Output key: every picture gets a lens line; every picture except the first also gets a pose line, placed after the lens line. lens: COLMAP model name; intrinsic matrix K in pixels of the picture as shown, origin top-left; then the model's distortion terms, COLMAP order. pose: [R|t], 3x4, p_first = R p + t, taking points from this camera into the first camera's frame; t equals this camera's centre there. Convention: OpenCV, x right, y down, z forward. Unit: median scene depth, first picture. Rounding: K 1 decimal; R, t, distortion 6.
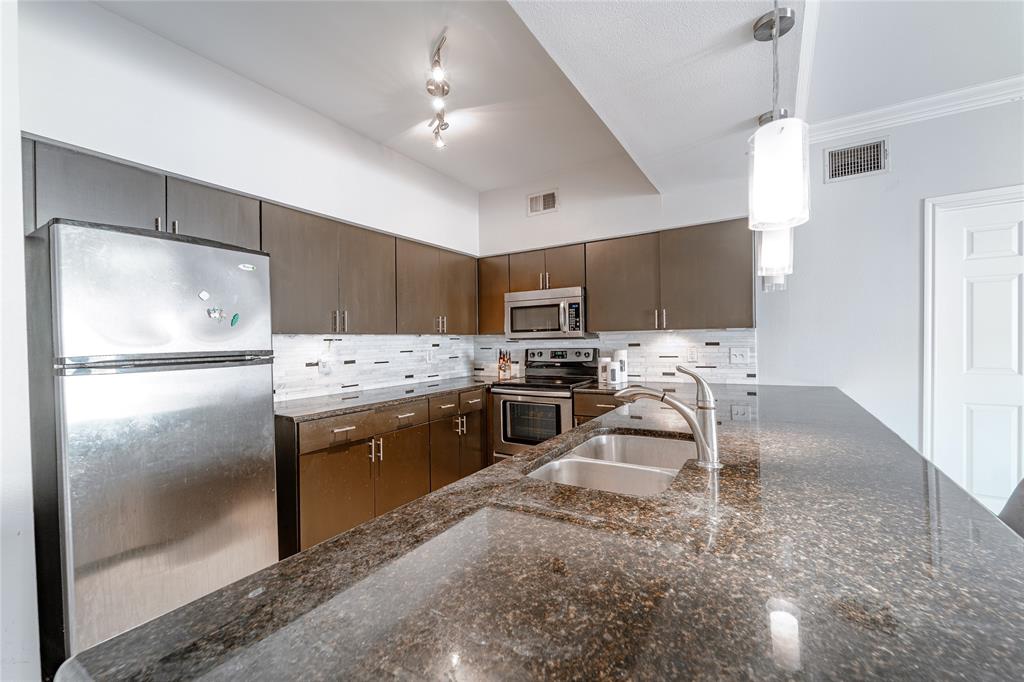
lens RADIAL K [[415.4, 0, 512.8], [0, 415.4, 347.5], [0, 0, 1]] dist [-0.000339, 0.000009]
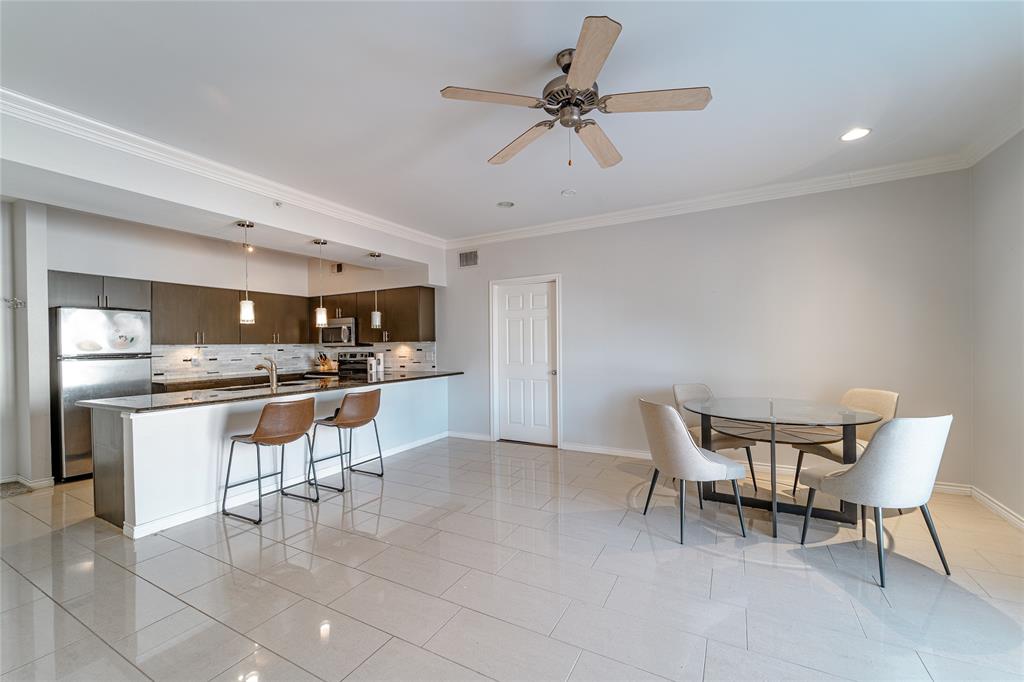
lens RADIAL K [[410.0, 0, 515.0], [0, 410.0, 342.3], [0, 0, 1]] dist [0.000477, -0.008726]
pose [[0.997854, 0.003874, 0.065367, 0.743174], [-0.002373, 0.999732, -0.023031, -0.001287], [-0.065438, 0.022827, 0.997595, -0.799771]]
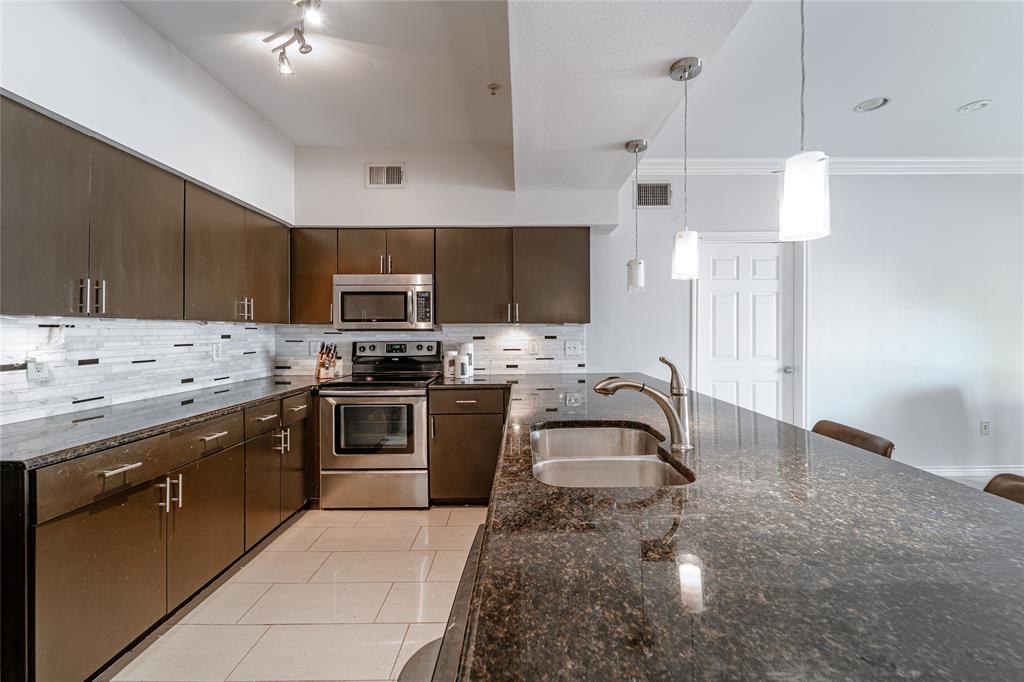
lens RADIAL K [[424.3, 0, 522.2], [0, 424.3, 334.6], [0, 0, 1]] dist [0.000844, -0.000292]
pose [[0.844421, 0.011426, 0.535558, -0.168689], [-0.002968, 0.999857, -0.016651, 0.002280], [-0.535672, 0.012470, 0.844334, 0.095026]]
